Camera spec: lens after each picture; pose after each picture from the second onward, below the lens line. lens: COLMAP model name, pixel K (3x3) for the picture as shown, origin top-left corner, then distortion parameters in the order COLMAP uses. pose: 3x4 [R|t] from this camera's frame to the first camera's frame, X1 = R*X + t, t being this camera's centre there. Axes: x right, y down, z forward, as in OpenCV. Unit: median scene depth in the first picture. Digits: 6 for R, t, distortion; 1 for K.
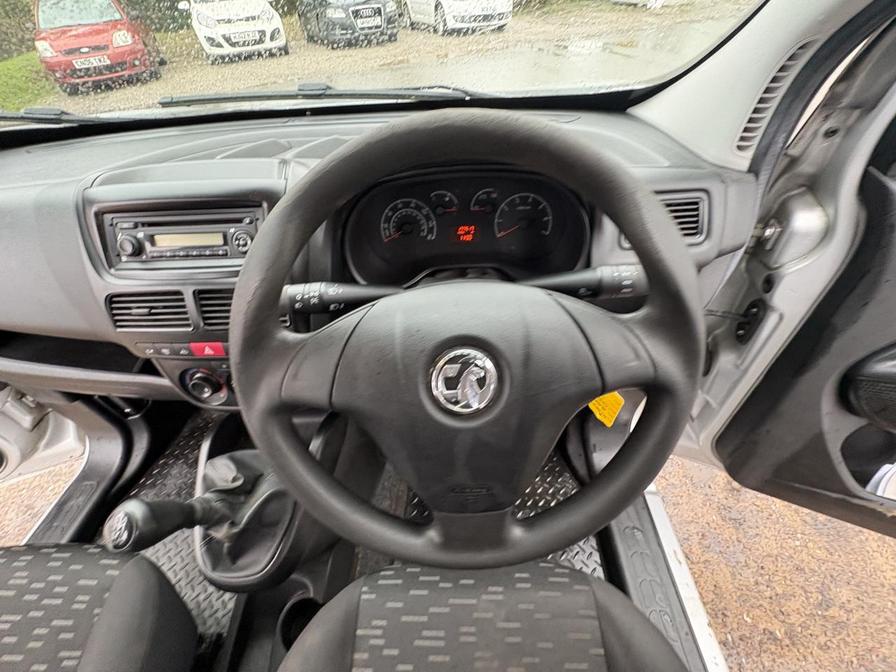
lens RADIAL K [[356.6, 0, 449.4], [0, 356.6, 340.4], [0, 0, 1]] dist [0.002229, -0.000319]
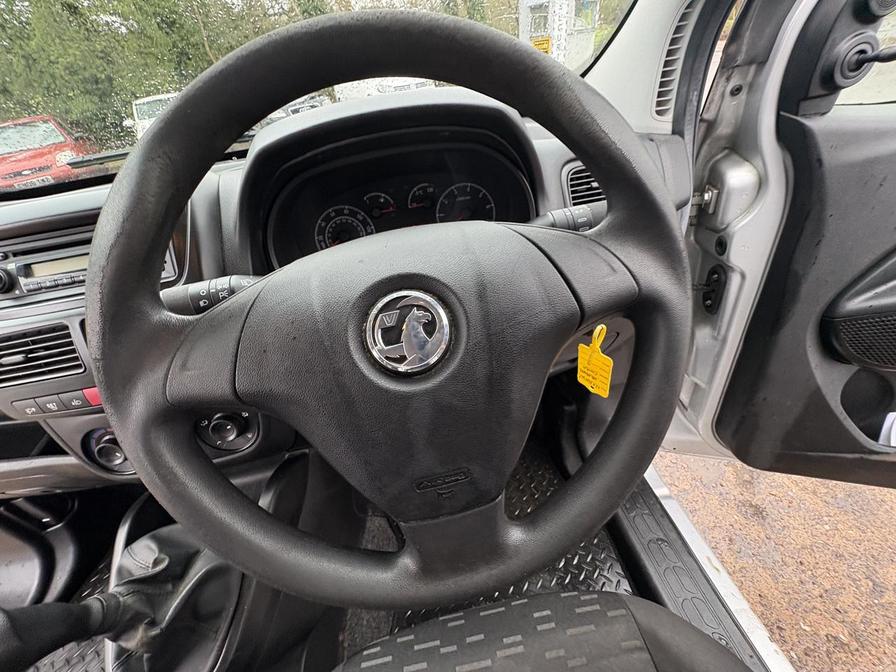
lens RADIAL K [[356.6, 0, 449.3], [0, 356.6, 340.9], [0, 0, 1]] dist [0.002229, -0.000319]
pose [[0.983501, -0.163362, 0.077707, 0.036266], [0.173509, 0.973391, -0.149679, 0.143831], [-0.051187, 0.160692, 0.985676, 0.126707]]
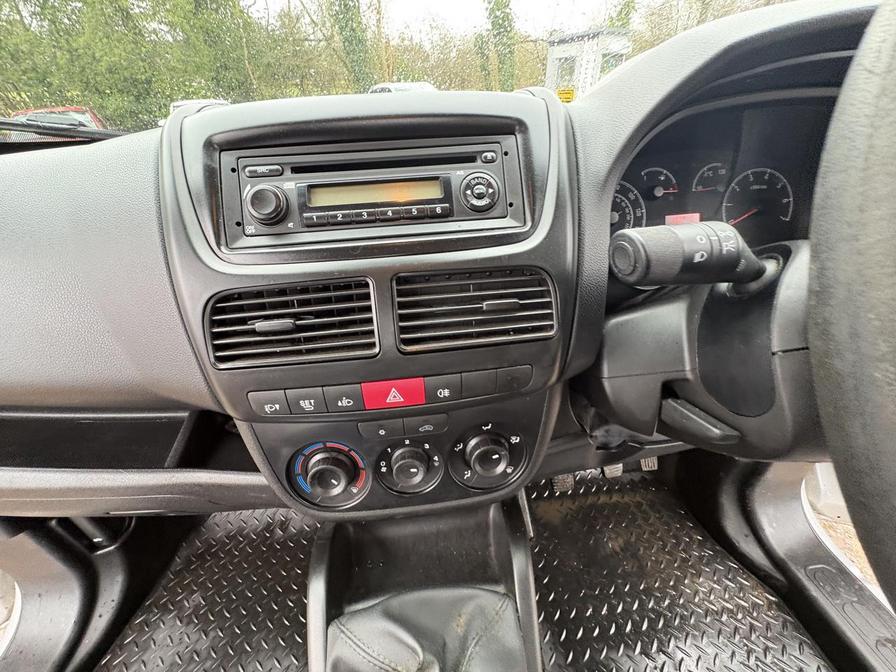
lens RADIAL K [[356.6, 0, 453.2], [0, 356.6, 340.2], [0, 0, 1]] dist [0.002229, -0.000319]
pose [[0.992914, -0.060386, 0.102353, -0.561493], [0.081642, 0.972468, -0.218266, 0.062092], [-0.086355, 0.225076, 0.970507, 0.409539]]
